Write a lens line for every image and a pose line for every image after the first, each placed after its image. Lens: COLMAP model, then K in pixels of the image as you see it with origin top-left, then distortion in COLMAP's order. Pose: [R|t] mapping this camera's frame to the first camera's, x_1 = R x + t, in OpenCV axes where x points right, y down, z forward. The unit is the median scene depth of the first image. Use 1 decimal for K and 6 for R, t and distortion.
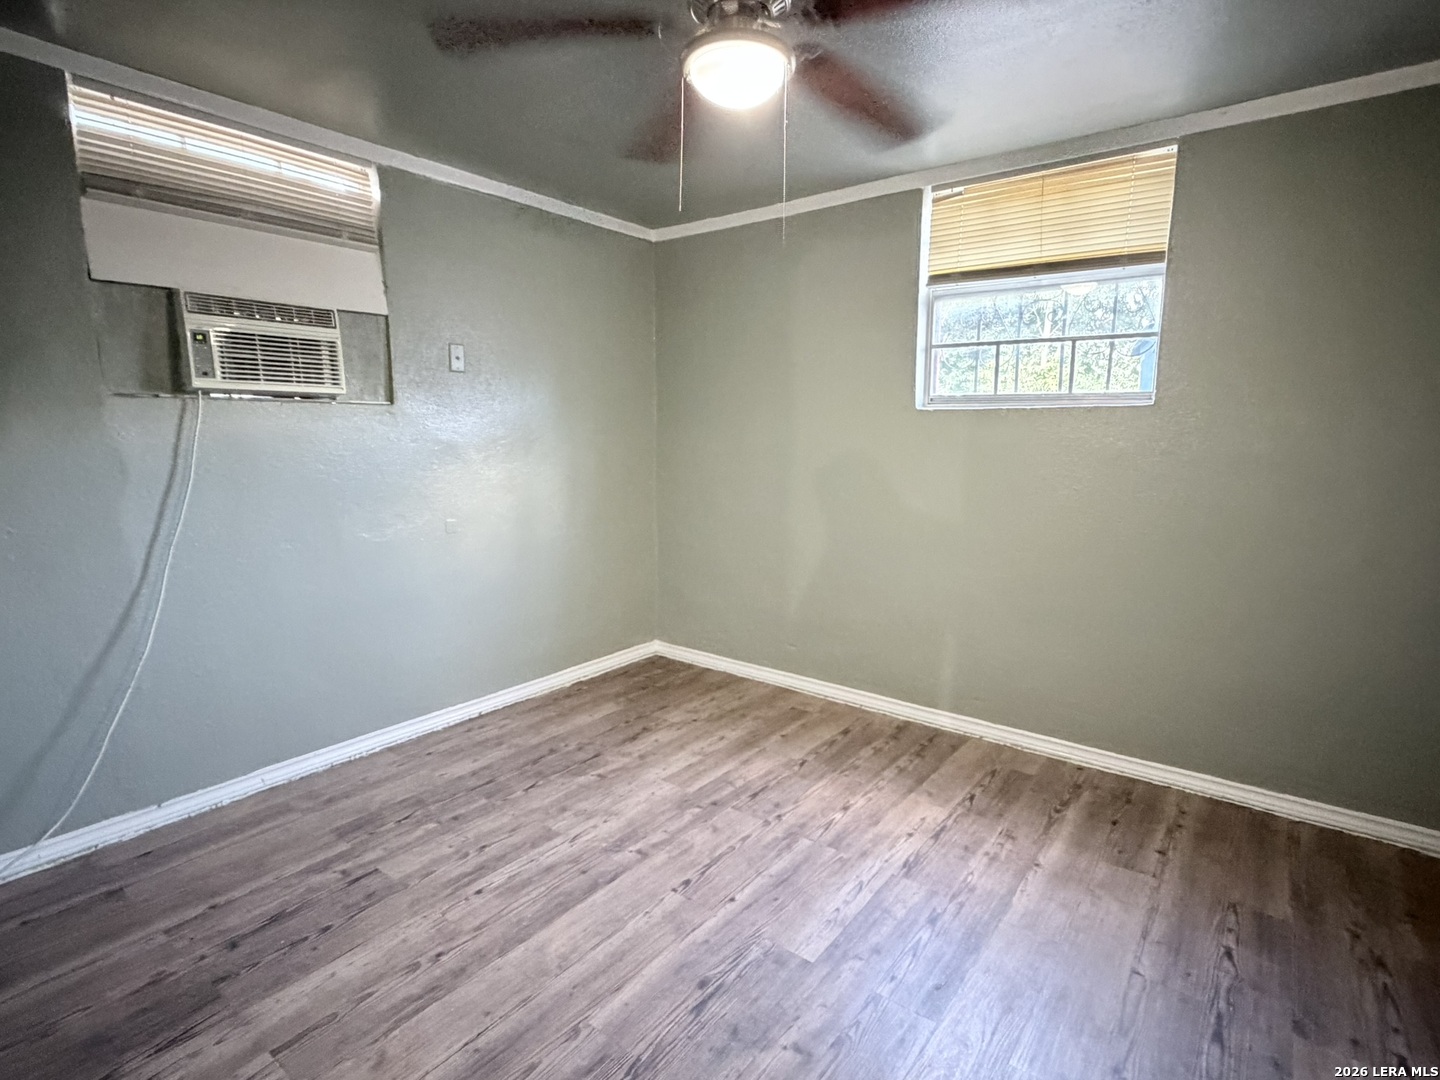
lens RADIAL K [[729.9, 0, 719.4], [0, 729.9, 543.8], [0, 0, 1]] dist [-0.000869, 0.000131]
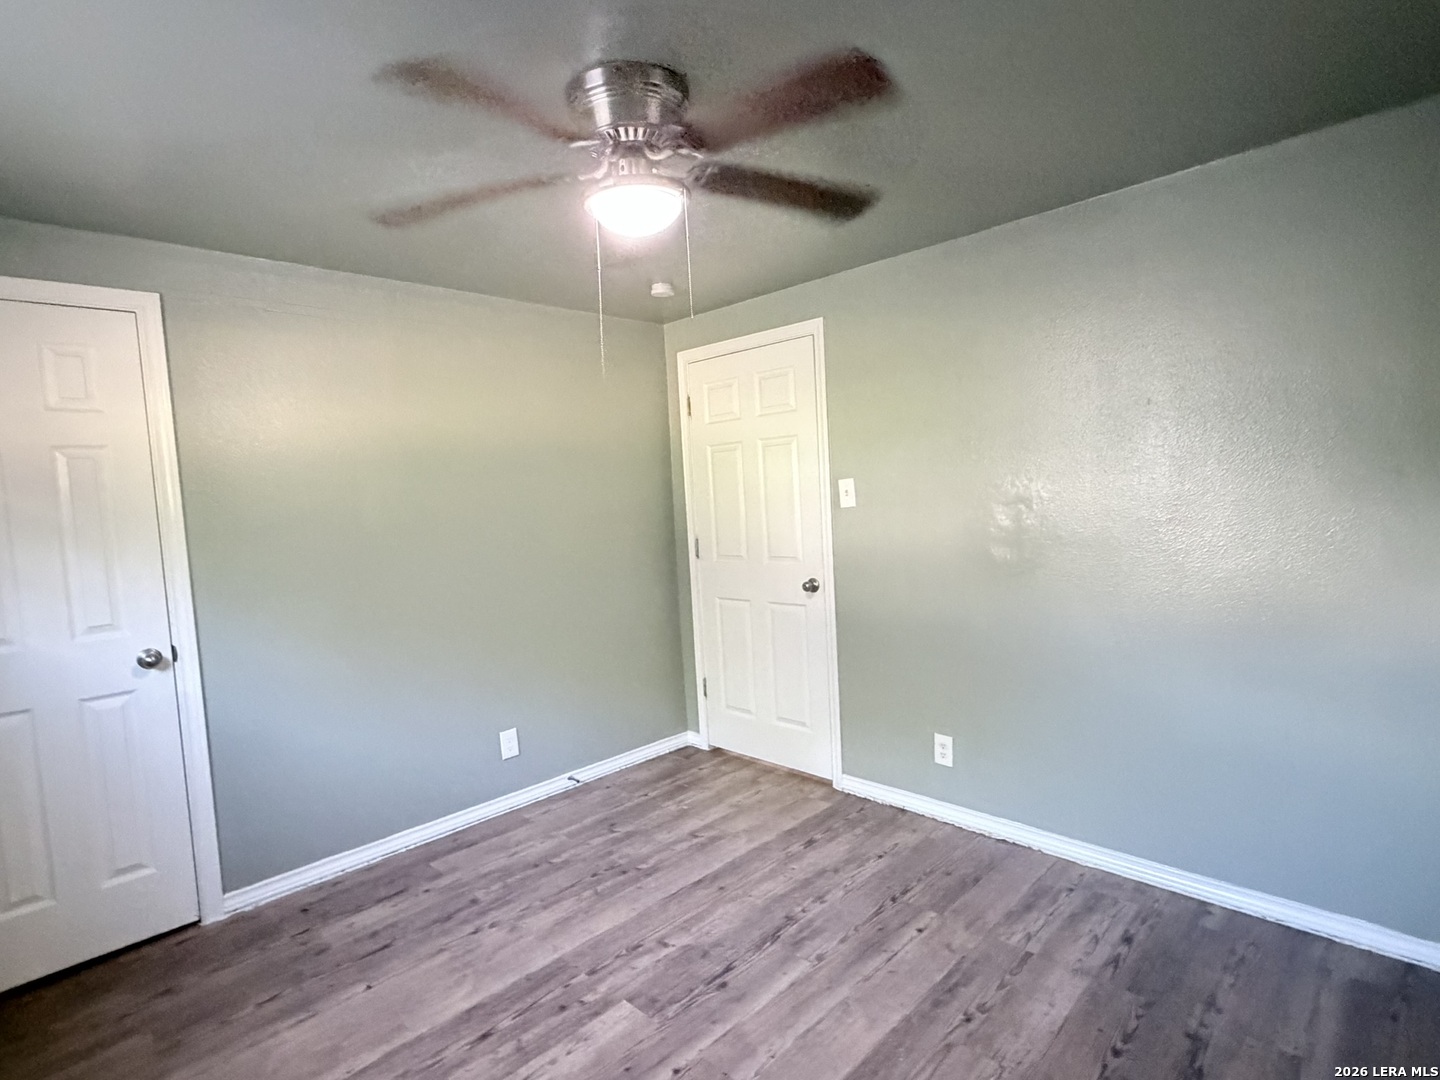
lens RADIAL K [[748.6, 0, 722.6], [0, 748.6, 527.5], [0, 0, 1]] dist [0.002477, 0.001456]
pose [[-0.991521, 0.039684, 0.123740, -0.208728], [0.063250, 0.979201, 0.192784, -0.384340], [-0.113516, 0.198976, -0.973408, 2.080279]]
